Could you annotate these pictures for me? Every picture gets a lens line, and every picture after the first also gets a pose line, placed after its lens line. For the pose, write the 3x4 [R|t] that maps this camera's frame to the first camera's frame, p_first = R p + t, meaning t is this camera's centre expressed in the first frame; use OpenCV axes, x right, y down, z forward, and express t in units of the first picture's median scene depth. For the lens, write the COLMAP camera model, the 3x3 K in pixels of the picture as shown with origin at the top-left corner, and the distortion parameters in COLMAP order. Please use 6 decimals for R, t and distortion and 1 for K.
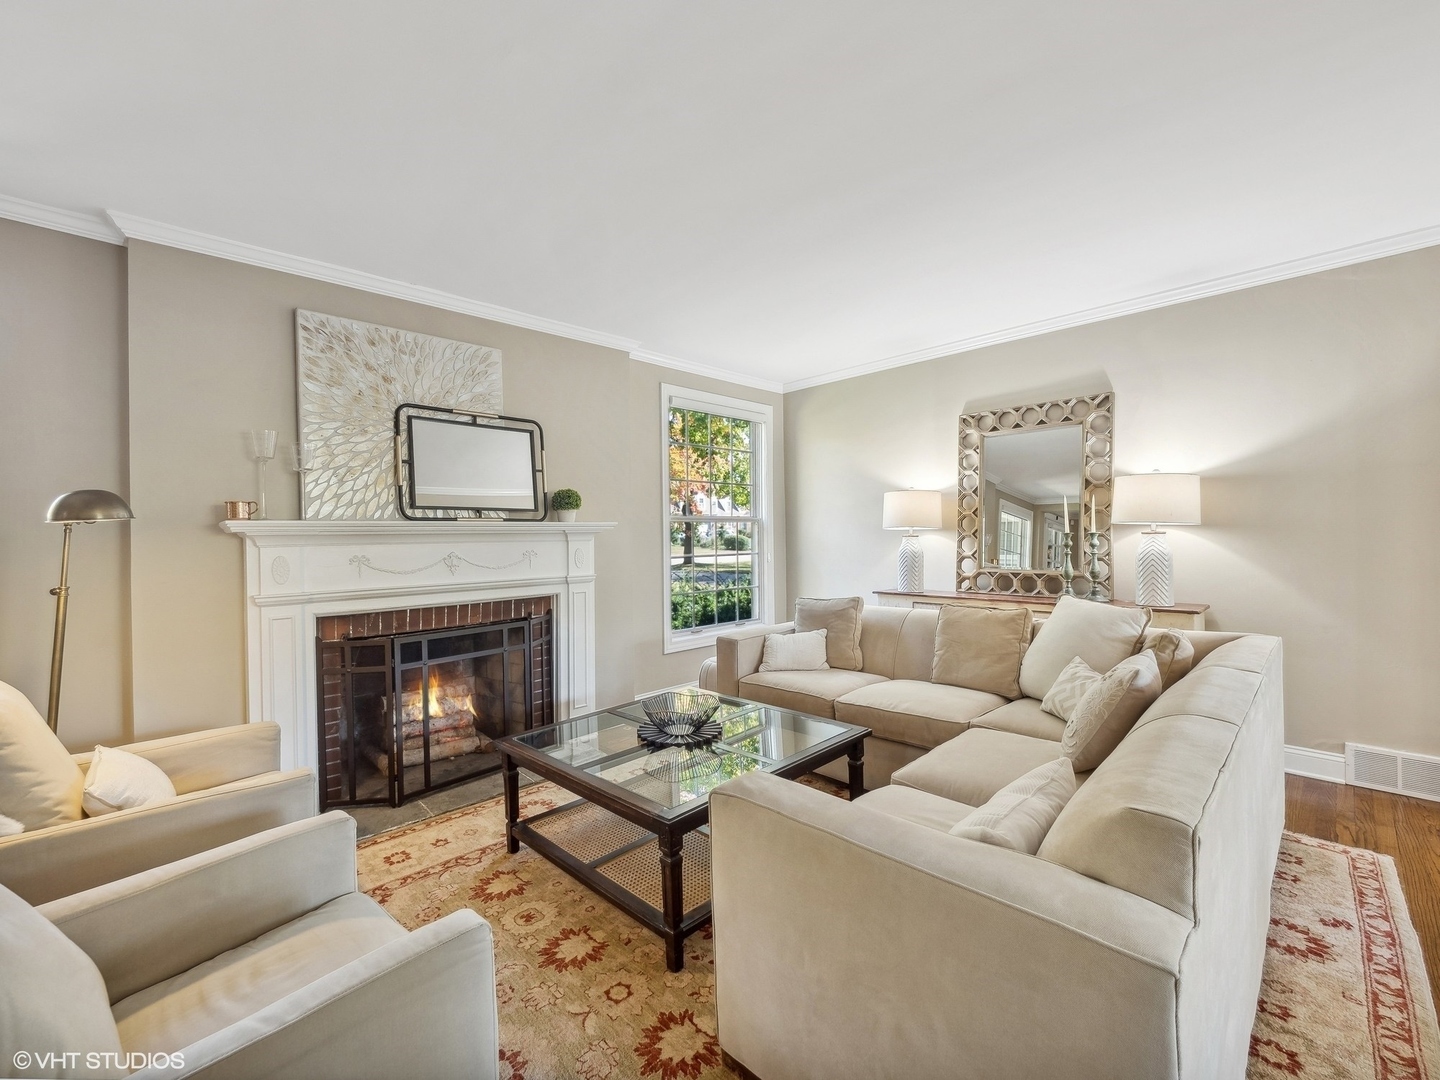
lens RADIAL K [[614.6, 0, 720.0], [0, 614.6, 540.0], [0, 0, 1]] dist [0.001049, -0.000003]
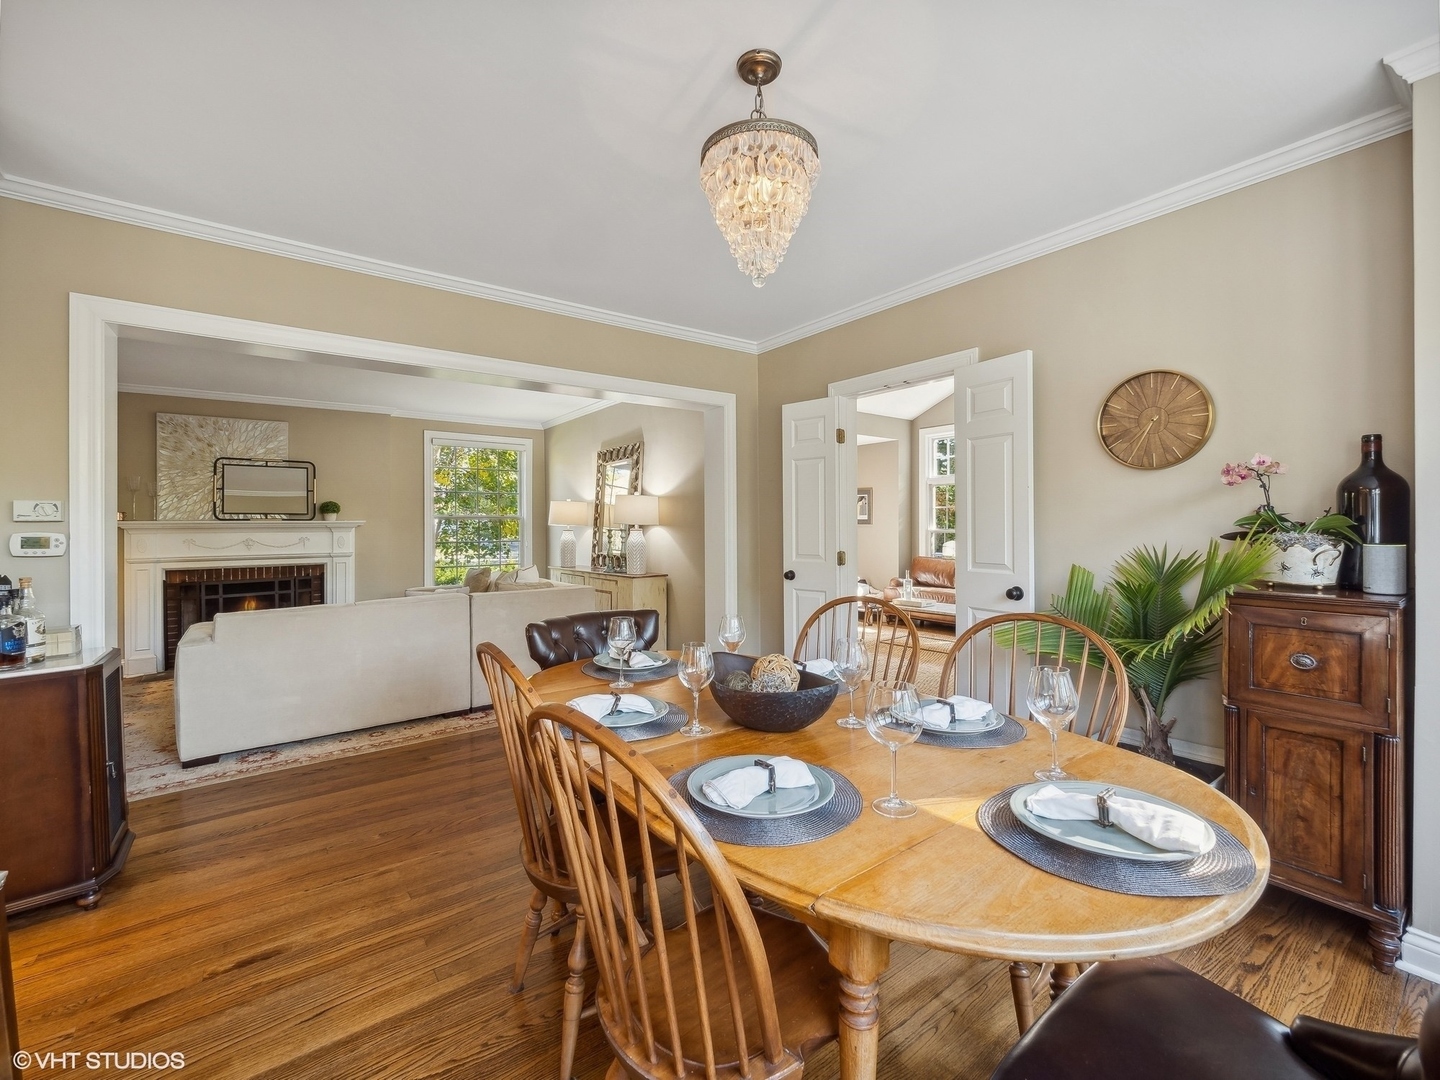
lens RADIAL K [[622.9, 0, 719.5], [0, 622.9, 524.6], [0, 0, 1]] dist [-0.000336, 0.000040]
pose [[0.990619, 0.008781, -0.136371, 1.212806], [-0.009422, 0.999947, -0.004060, -0.025169], [0.136328, 0.005307, 0.990650, -0.642196]]
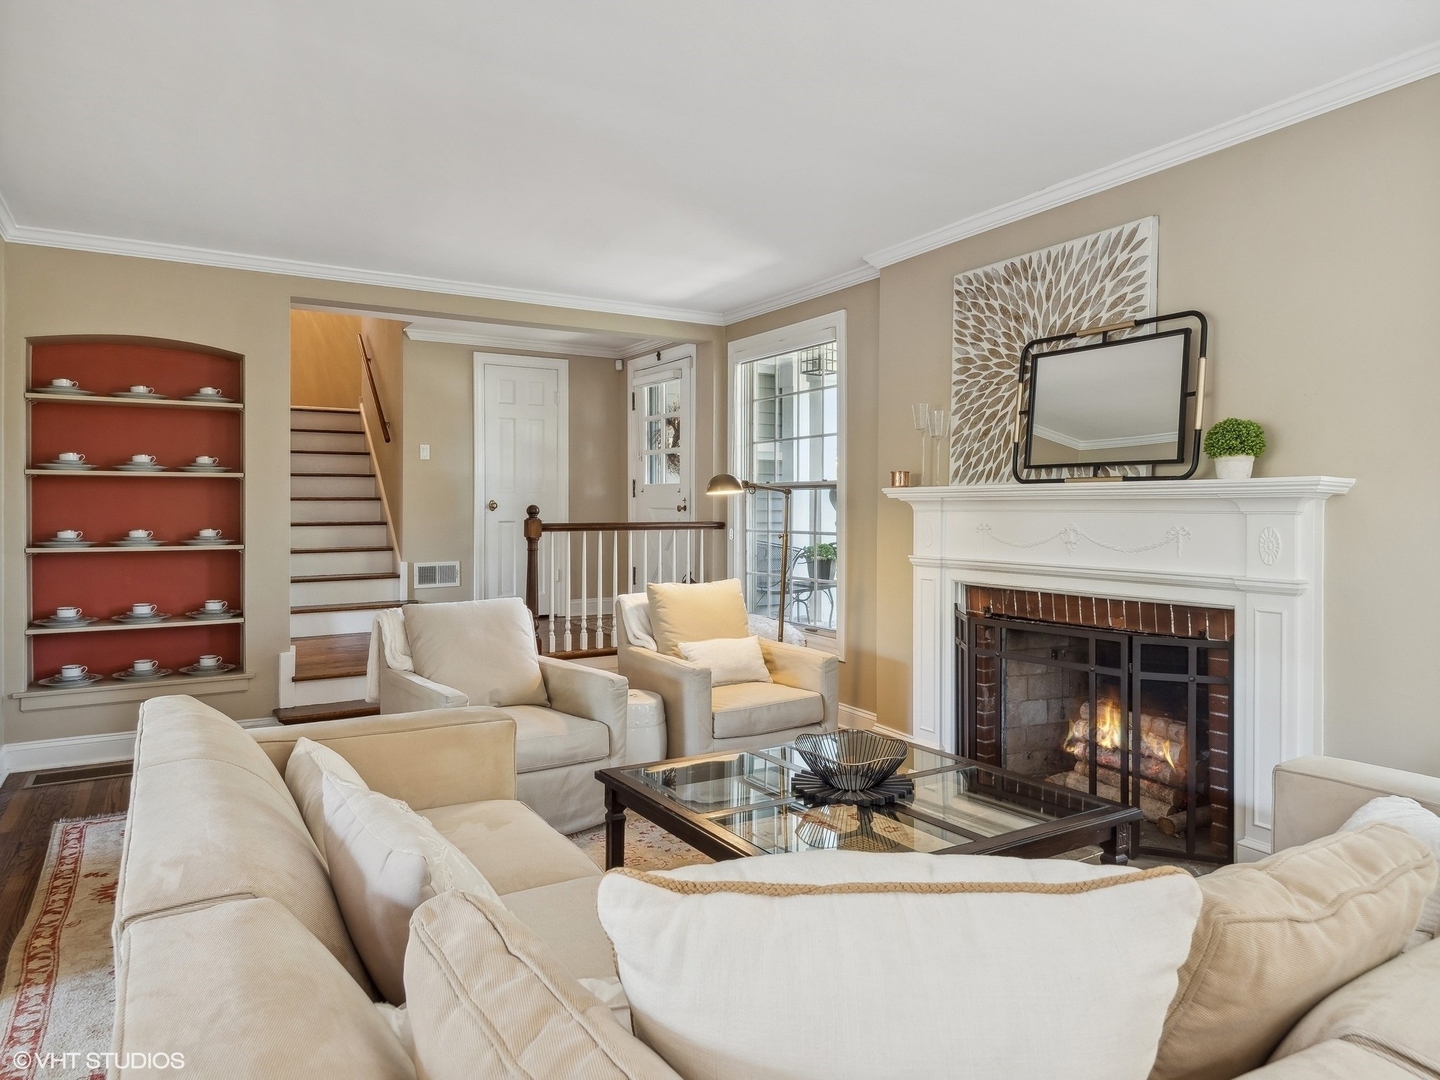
lens RADIAL K [[916.4, 0, 686.9], [0, 916.4, 508.4], [0, 0, 1]] dist [0.004436, 0.001279]
pose [[-0.253290, 0.018430, -0.967215, 0.780389], [-0.001271, 0.999811, 0.019384, -0.021078], [0.967390, 0.006139, -0.253219, 0.847854]]
